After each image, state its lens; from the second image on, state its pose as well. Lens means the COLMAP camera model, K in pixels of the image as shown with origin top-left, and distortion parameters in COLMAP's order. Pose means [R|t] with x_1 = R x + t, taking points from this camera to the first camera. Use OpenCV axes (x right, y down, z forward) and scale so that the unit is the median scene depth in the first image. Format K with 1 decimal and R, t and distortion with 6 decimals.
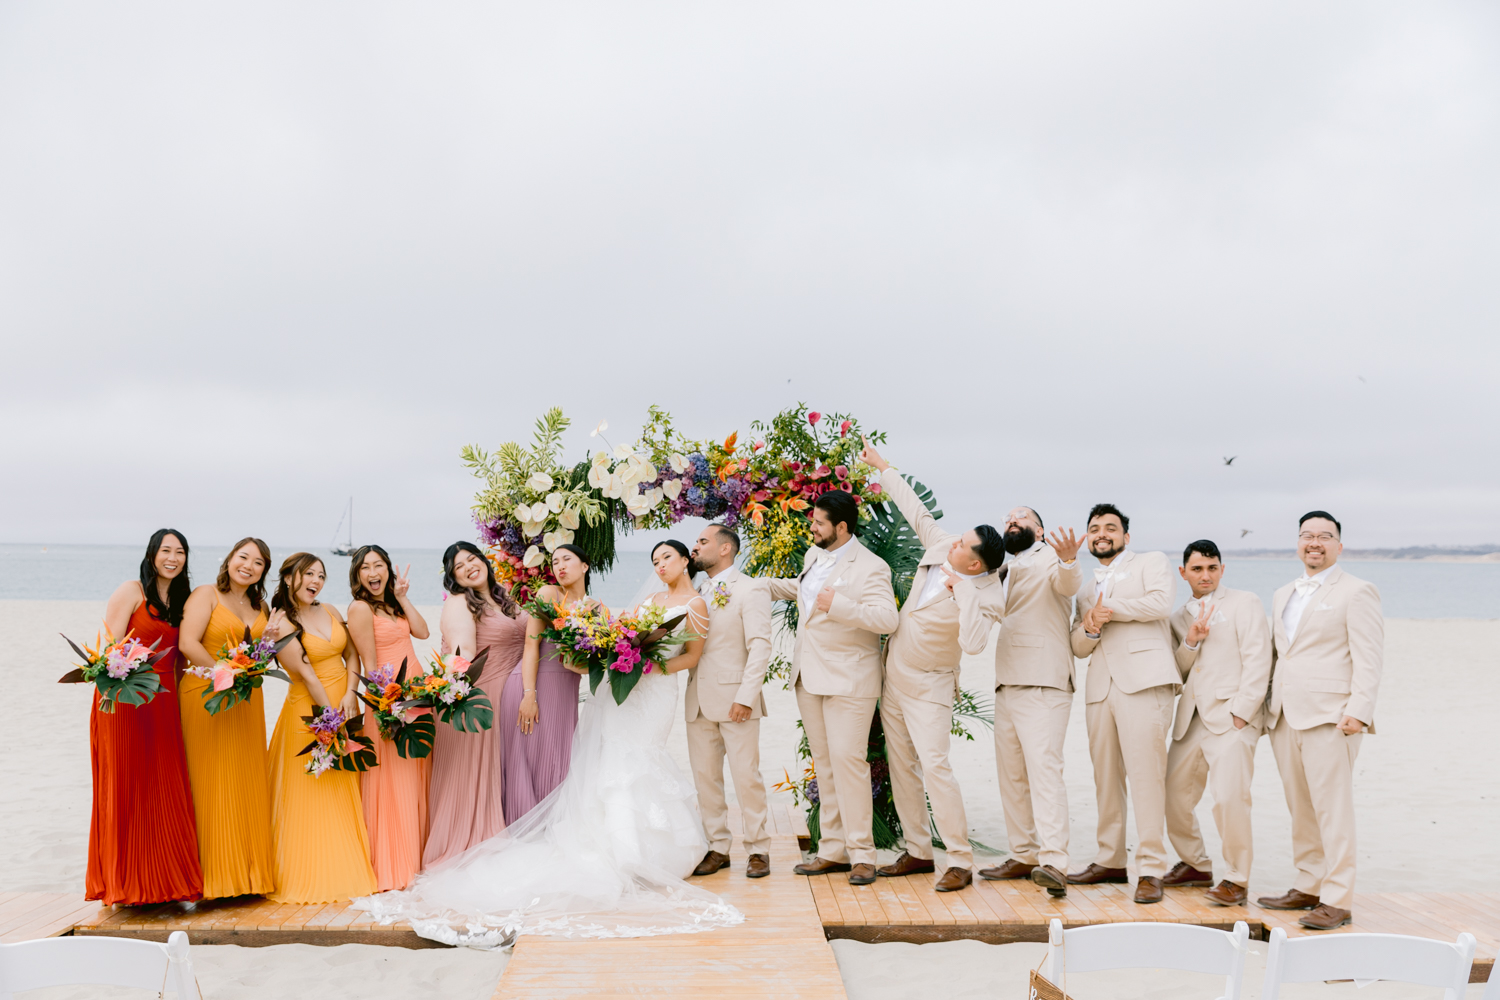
lens RADIAL K [[1507.5, 0, 763.7], [0, 1507.5, 490.1], [0, 0, 1]] dist [-0.008541, 0.000000]
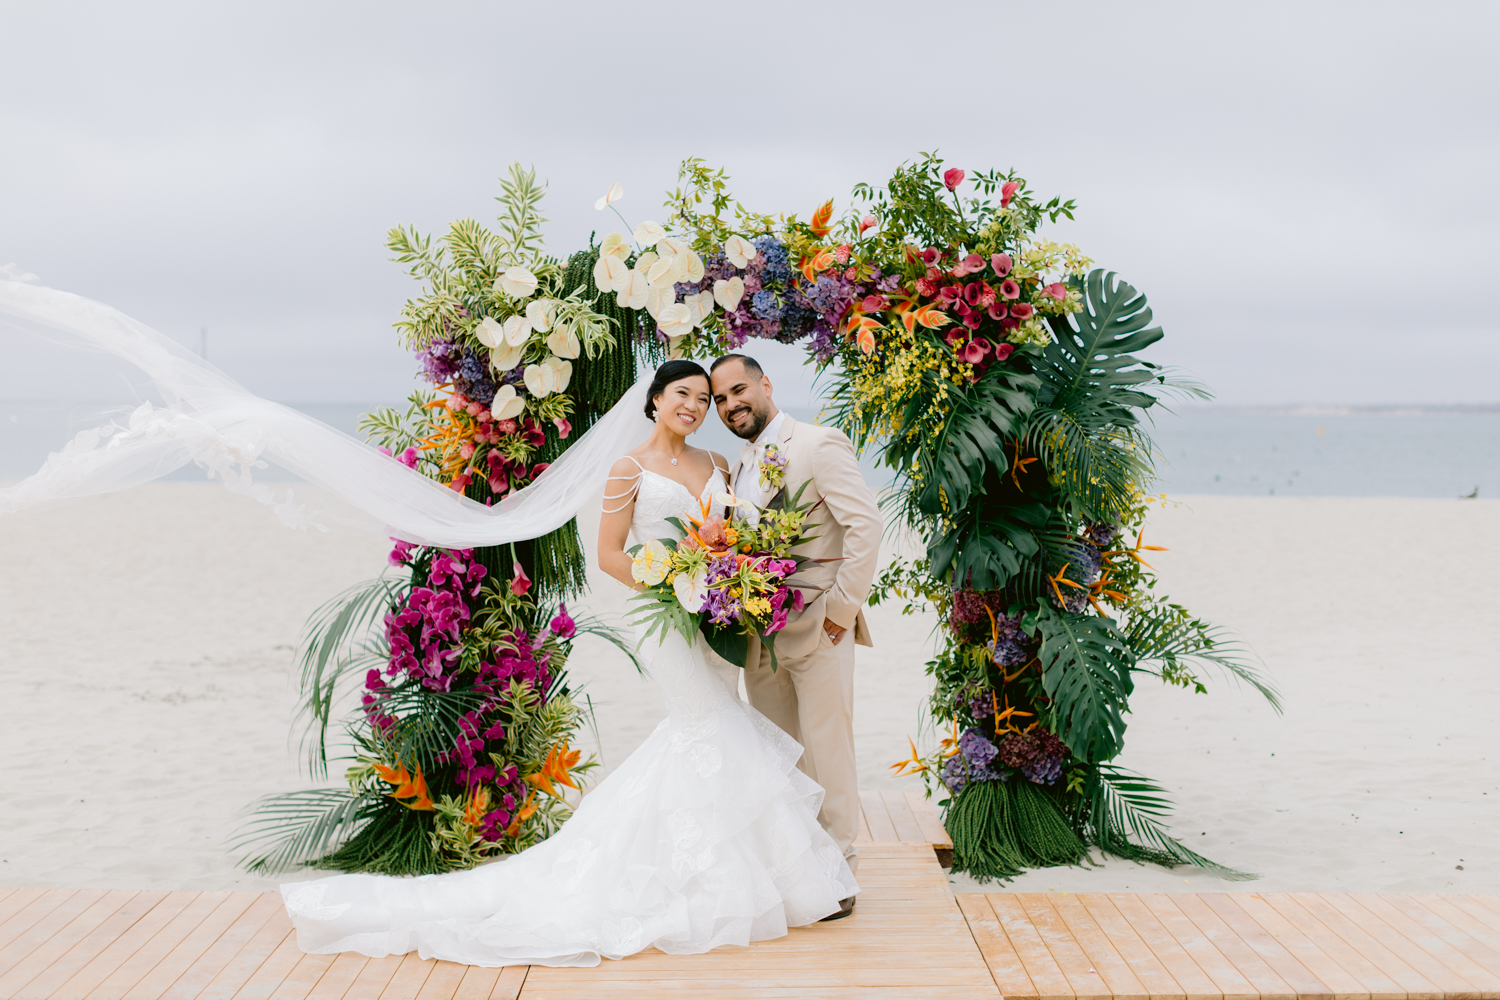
lens RADIAL K [[2130.7, 0, 756.5], [0, 2130.7, 507.5], [0, 0, 1]] dist [-0.011343, 0.000000]
pose [[0.999867, -0.001170, -0.016295, -0.034918], [0.002574, 0.996258, 0.086396, 0.011150], [0.016133, -0.086427, 0.996128, 0.117978]]
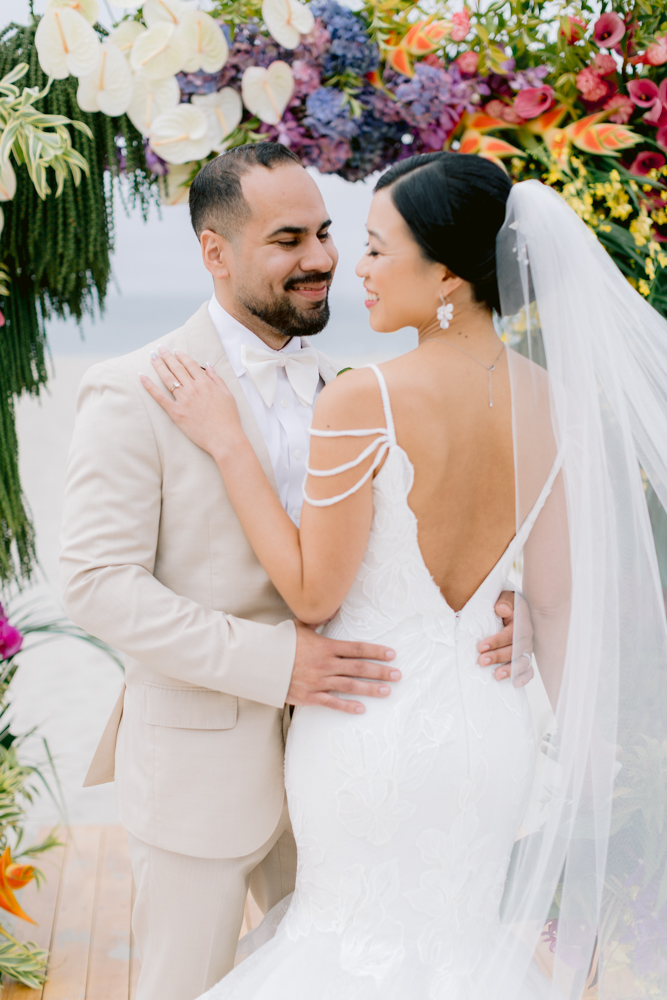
lens RADIAL K [[1420.5, 0, 328.8], [0, 1420.5, 501.3], [0, 0, 1]] dist [-0.011343, 0.000000]
pose [[0.994673, -0.017003, 0.101667, -0.082875], [-0.000731, 0.985113, 0.171905, 0.038367], [-0.103077, -0.171063, 0.979853, 0.638803]]
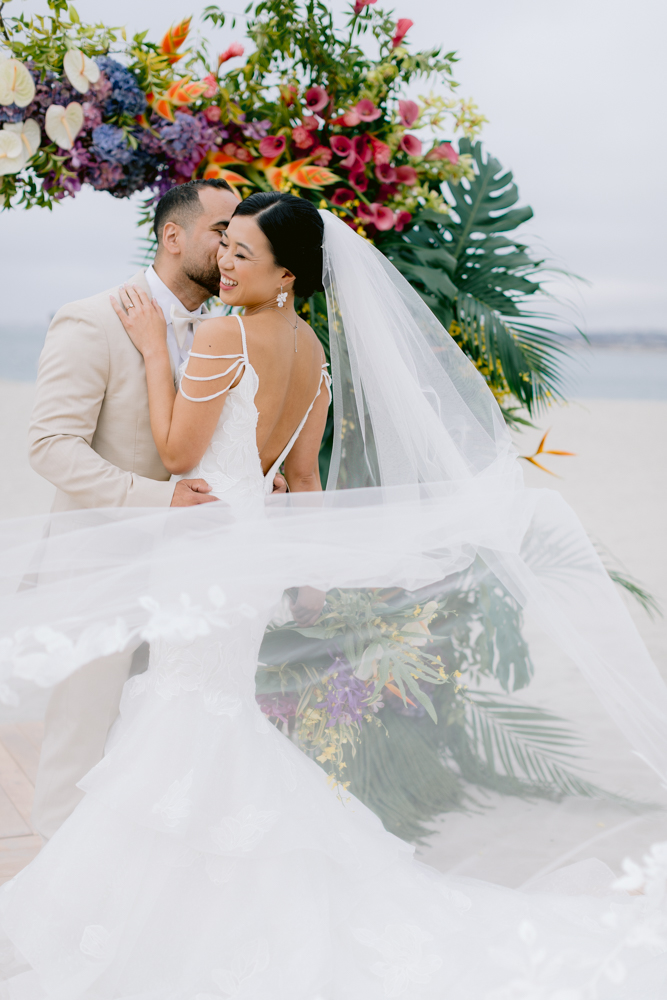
lens RADIAL K [[1420.5, 0, 334.0], [0, 1420.5, 494.4], [0, 0, 1]] dist [-0.011343, 0.000000]
pose [[0.922272, -0.014910, 0.386253, -0.158021], [-0.043673, 0.988838, 0.142451, 0.047692], [-0.384065, -0.148248, 0.911327, 0.535306]]
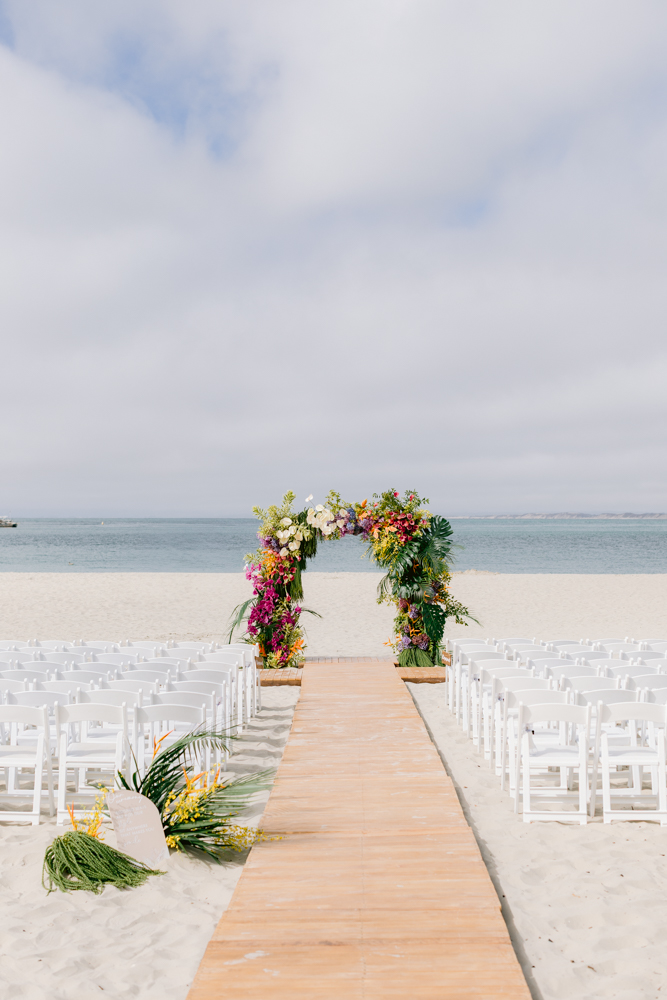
lens RADIAL K [[1420.5, 0, 334.1], [0, 1420.5, 503.8], [0, 0, 1]] dist [-0.011343, 0.000000]
pose [[0.999619, -0.013144, -0.024271, -0.015154], [0.013960, 0.999332, 0.033760, -0.109414], [0.023811, -0.034086, 0.999135, -1.278218]]
